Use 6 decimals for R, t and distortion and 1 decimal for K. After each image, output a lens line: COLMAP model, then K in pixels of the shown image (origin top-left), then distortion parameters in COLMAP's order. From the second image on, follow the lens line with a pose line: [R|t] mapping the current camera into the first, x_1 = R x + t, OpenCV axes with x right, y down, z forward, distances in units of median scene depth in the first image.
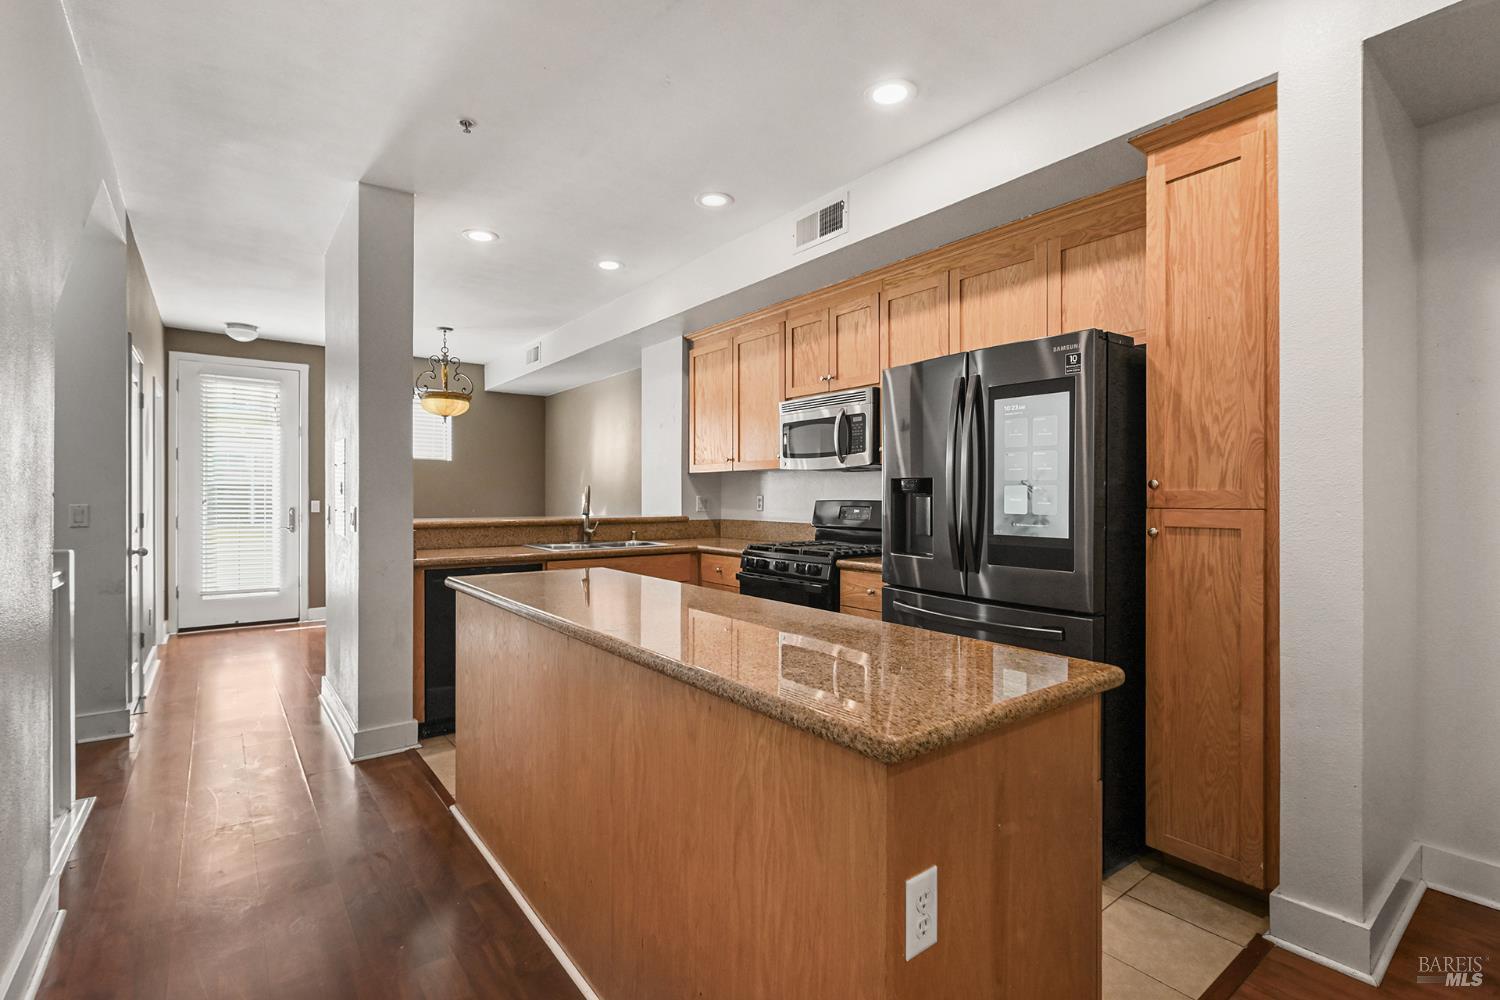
lens RADIAL K [[688.0, 0, 749.4], [0, 688.0, 495.3], [0, 0, 1]] dist [0.001691, 0.000334]
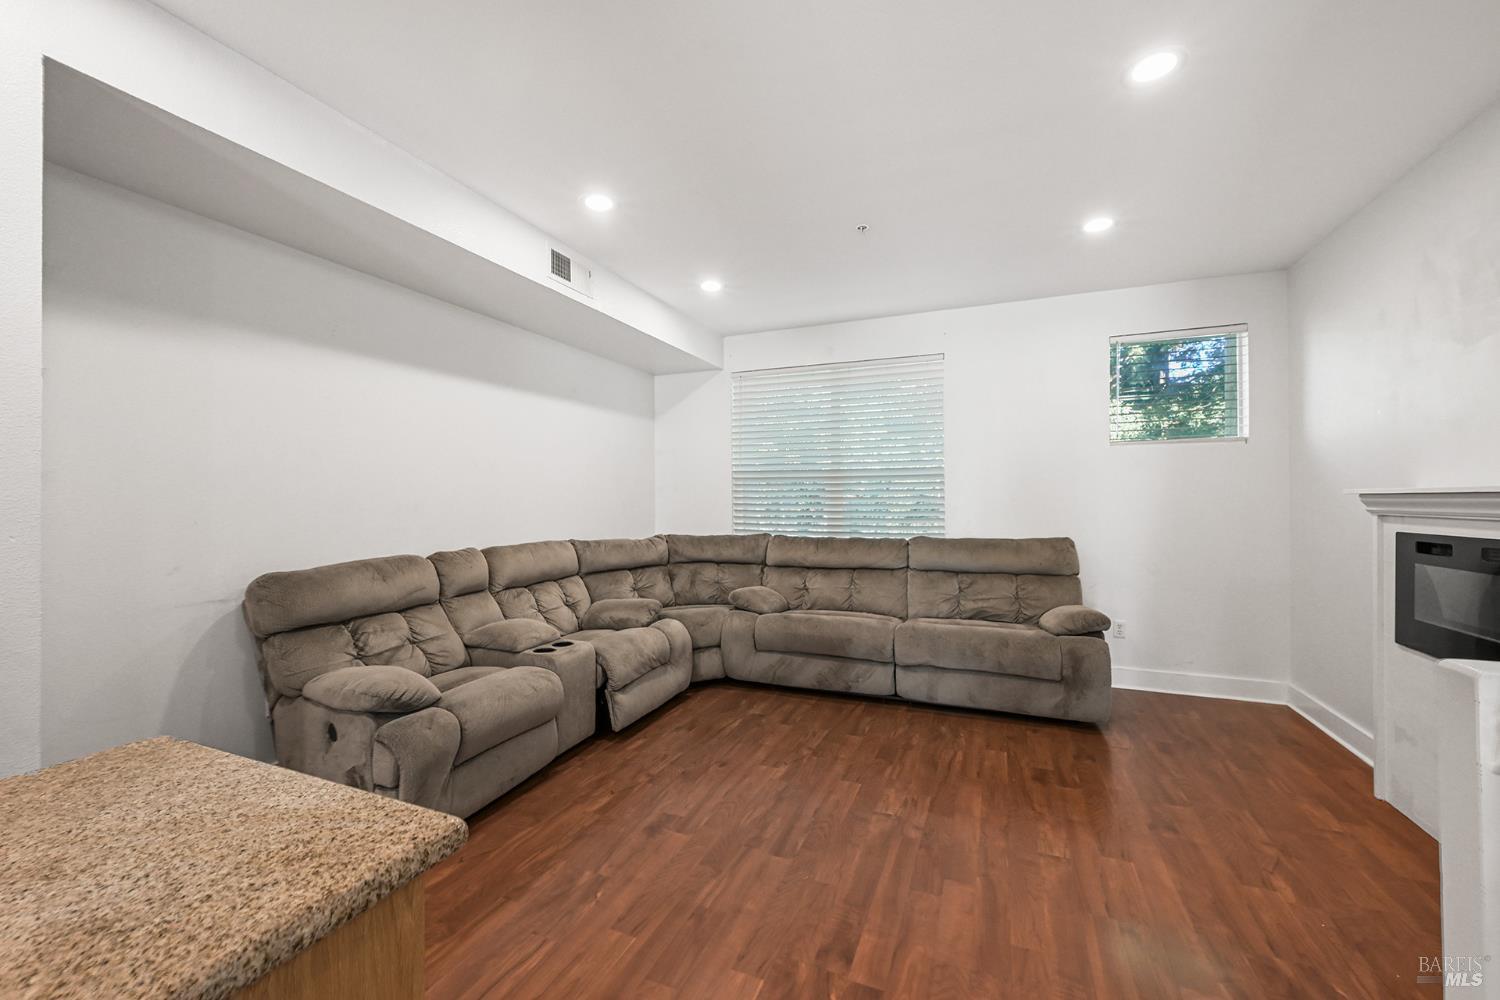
lens RADIAL K [[599.5, 0, 750.0], [0, 599.5, 500.0], [0, 0, 1]] dist [-0.001382, -0.000214]
pose [[-0.492811, -0.001314, 0.870135, -0.166933], [-0.000225, 0.999999, 0.001383, -0.013972], [-0.870136, 0.000486, -0.492811, 0.273607]]
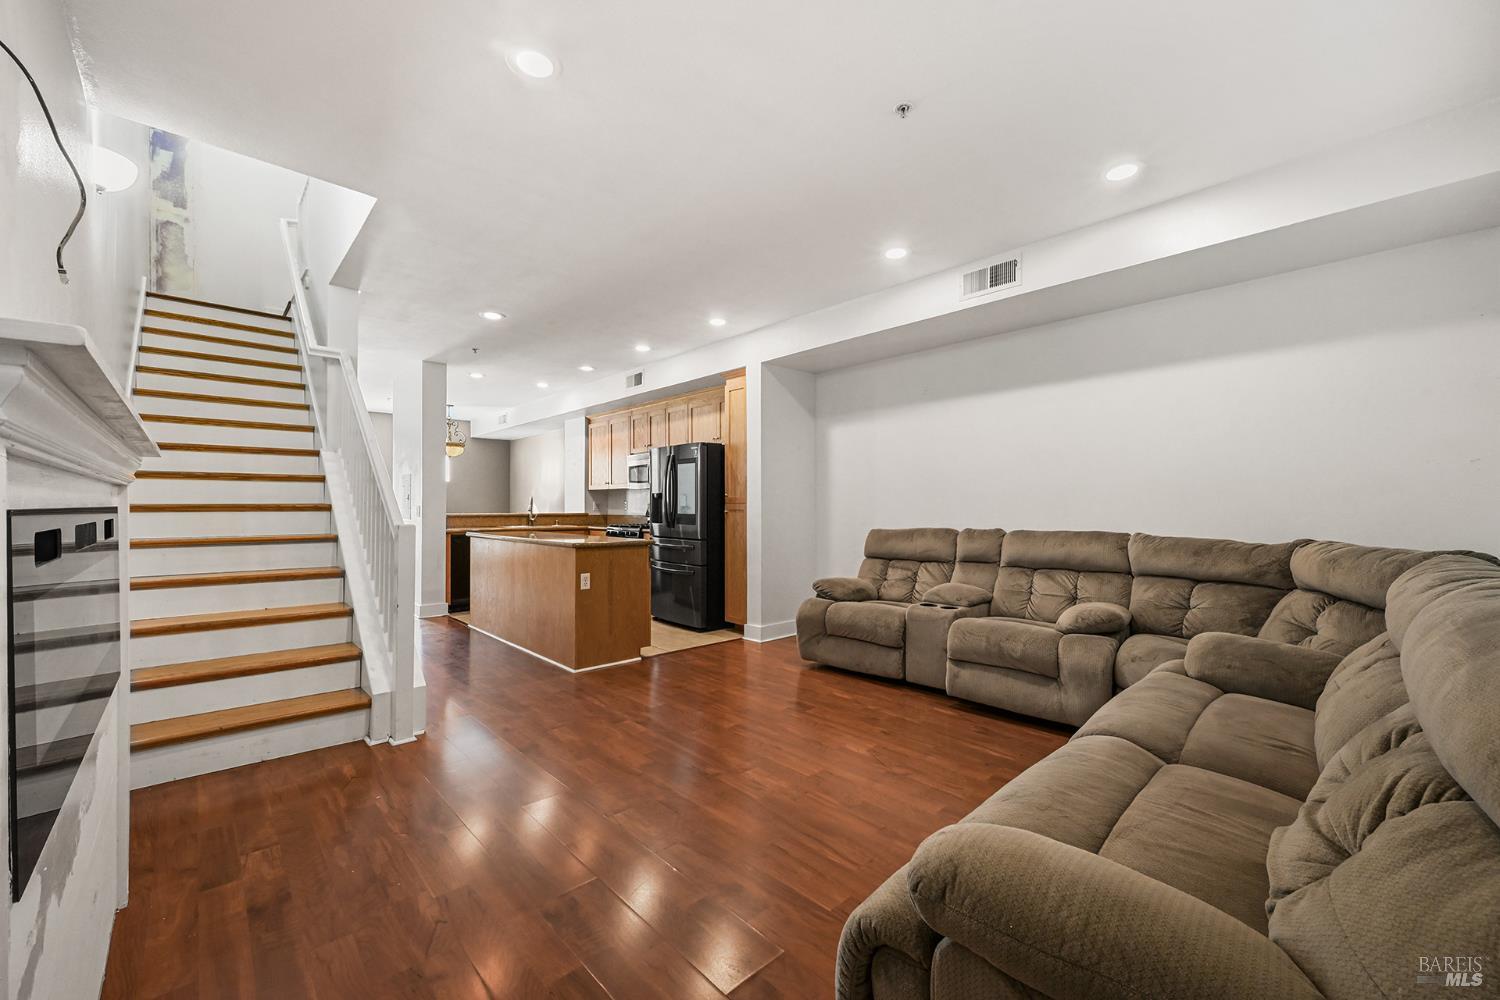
lens RADIAL K [[596.3, 0, 752.1], [0, 596.3, 506.7], [0, 0, 1]] dist [-0.001675, -0.000057]
pose [[0.995632, 0.000727, 0.093357, 0.296090], [-0.000553, 0.999998, -0.001893, 0.023040], [-0.093358, 0.001833, 0.995631, -0.955498]]
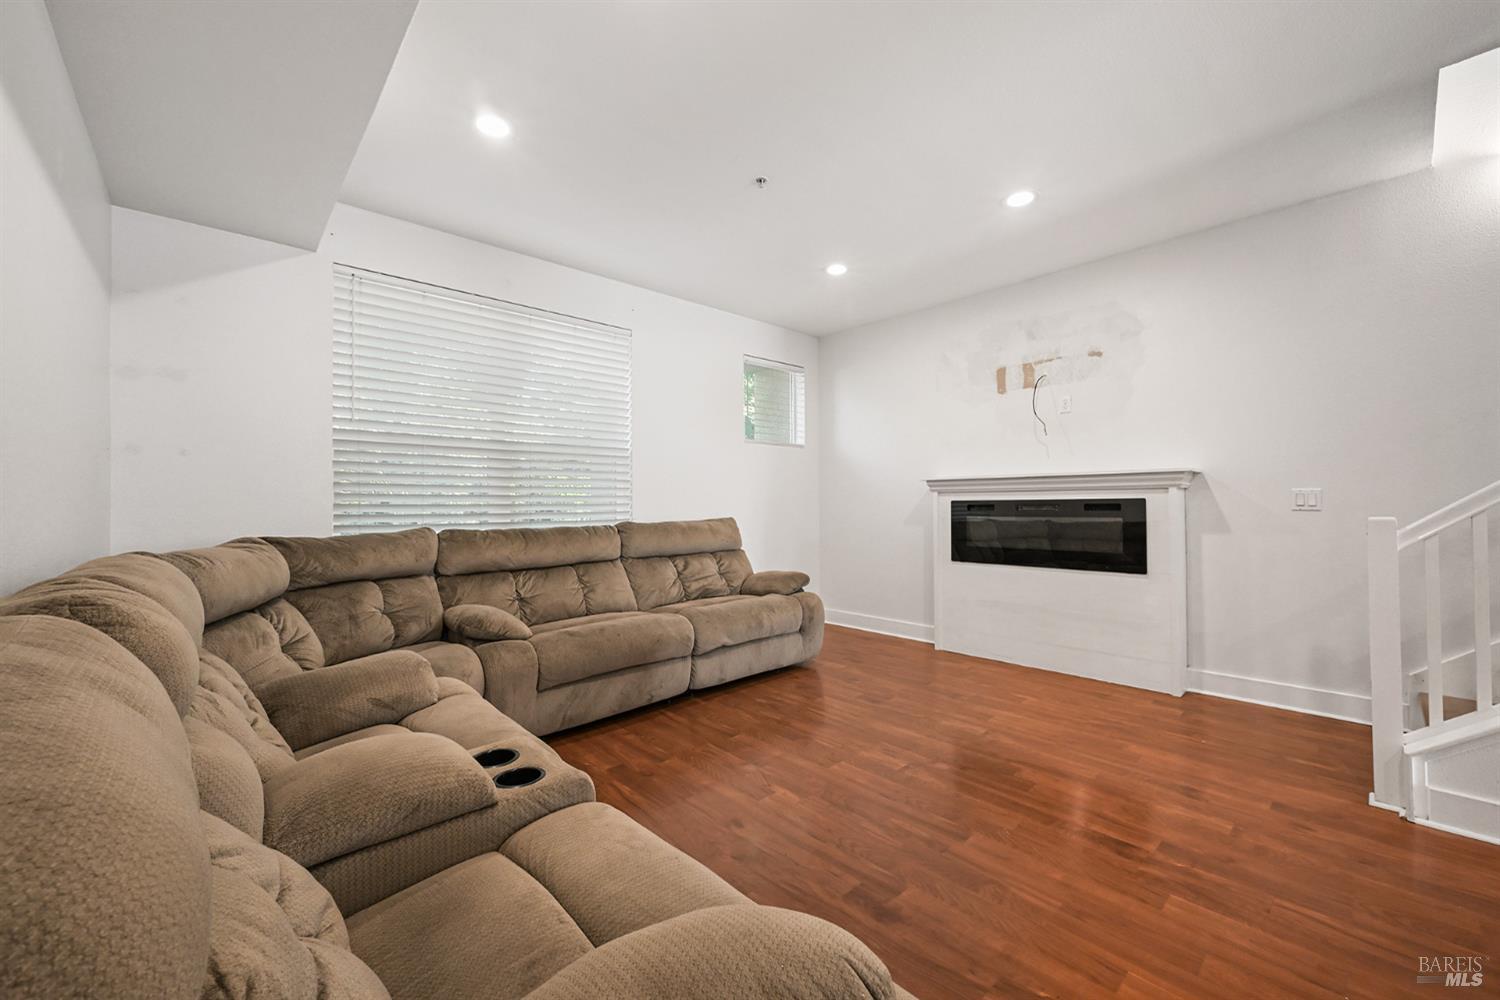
lens RADIAL K [[584.7, 0, 755.8], [0, 584.7, 500.9], [0, 0, 1]] dist [0.001913, 0.000193]
pose [[-0.996069, 0.003203, -0.088520, 0.605683], [0.003637, 0.999982, -0.004736, 0.029738], [0.088503, -0.005039, -0.996063, 0.490439]]
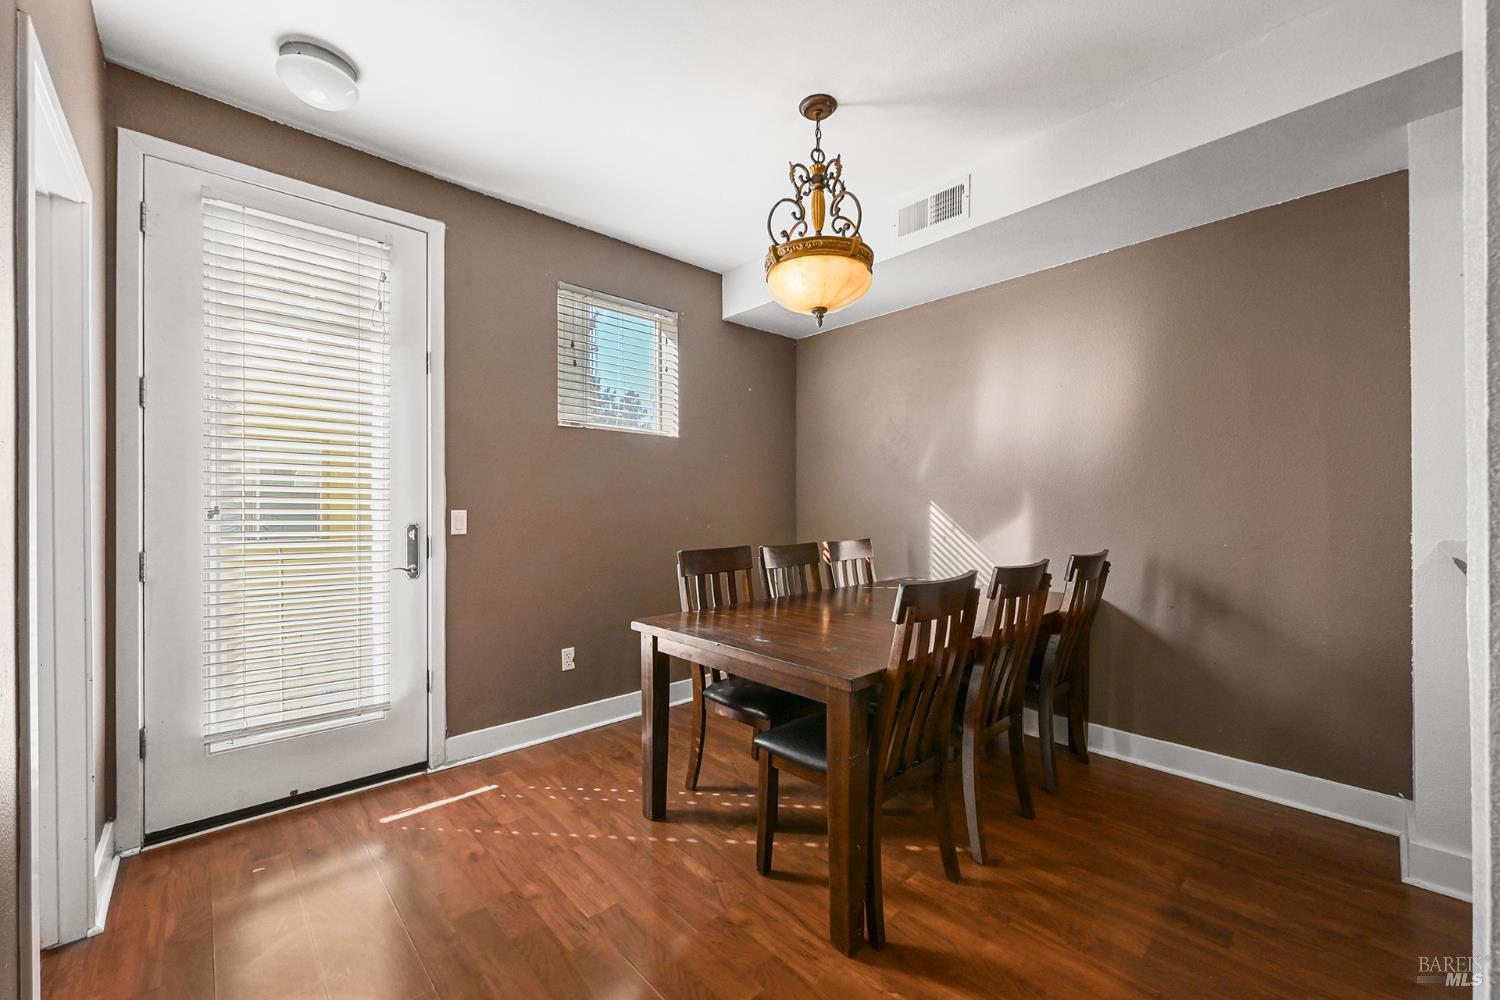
lens RADIAL K [[601.4, 0, 758.9], [0, 601.4, 515.1], [0, 0, 1]] dist [-0.002246, -0.000089]
pose [[0.995955, -0.007084, 0.089573, -0.889789], [0.007680, 0.999951, -0.006303, 0.030169], [-0.089524, 0.006965, 0.995960, 1.094823]]
